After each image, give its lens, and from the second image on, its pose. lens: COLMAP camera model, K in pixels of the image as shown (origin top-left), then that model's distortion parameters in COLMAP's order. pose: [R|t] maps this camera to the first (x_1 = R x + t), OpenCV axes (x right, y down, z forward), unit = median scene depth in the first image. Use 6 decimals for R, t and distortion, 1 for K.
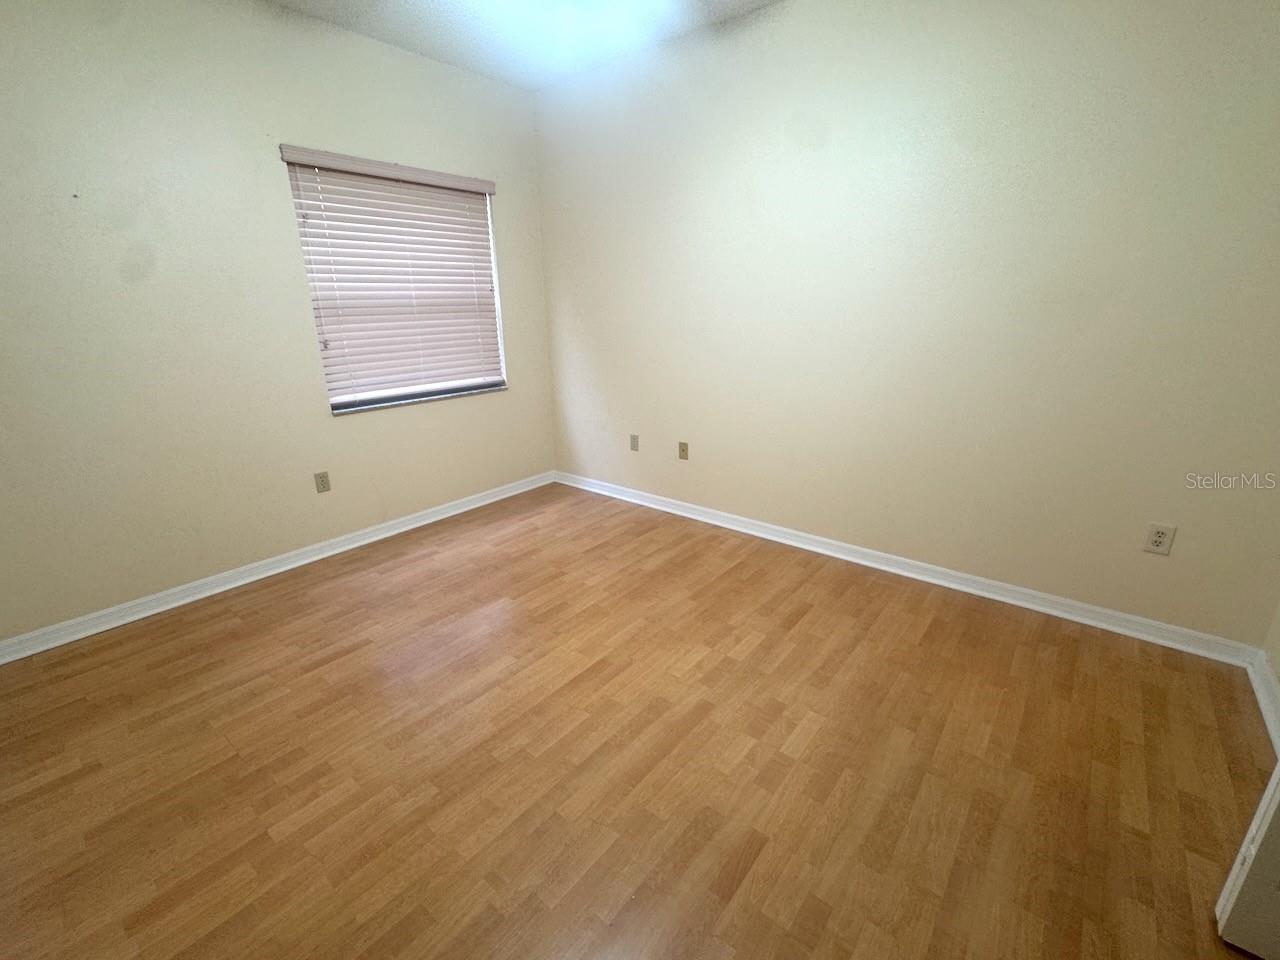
lens RADIAL K [[556.0, 0, 638.7], [0, 556.0, 480.0], [0, 0, 1]] dist [0.001333, -0.000674]
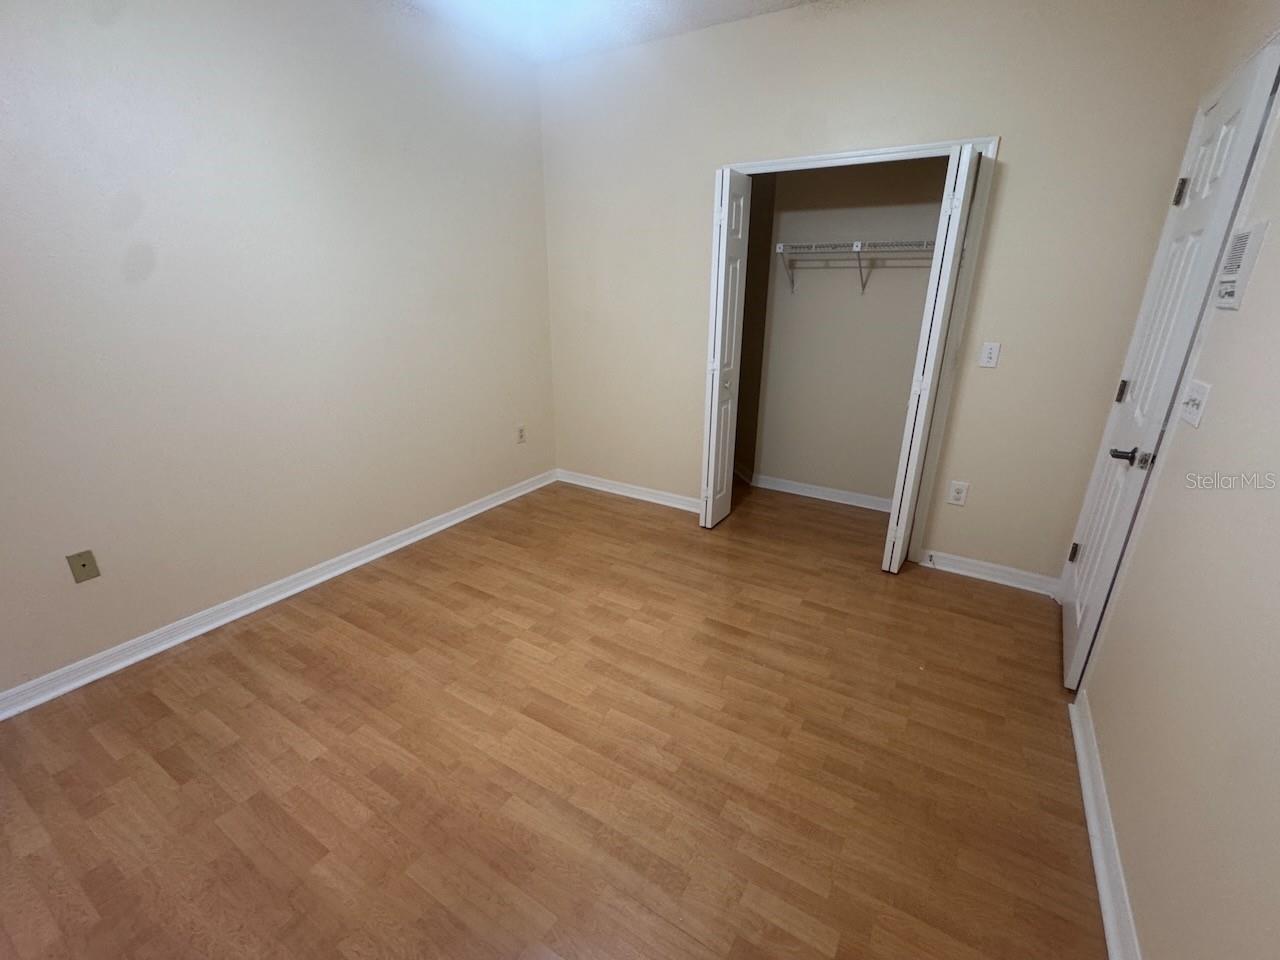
lens RADIAL K [[556.0, 0, 645.3], [0, 556.0, 481.8], [0, 0, 1]] dist [0.001333, -0.000674]
pose [[-0.140448, -0.319860, 0.936997, -0.913177], [0.293875, 0.890261, 0.347955, -0.286567], [-0.945469, 0.324230, -0.031036, 0.824594]]
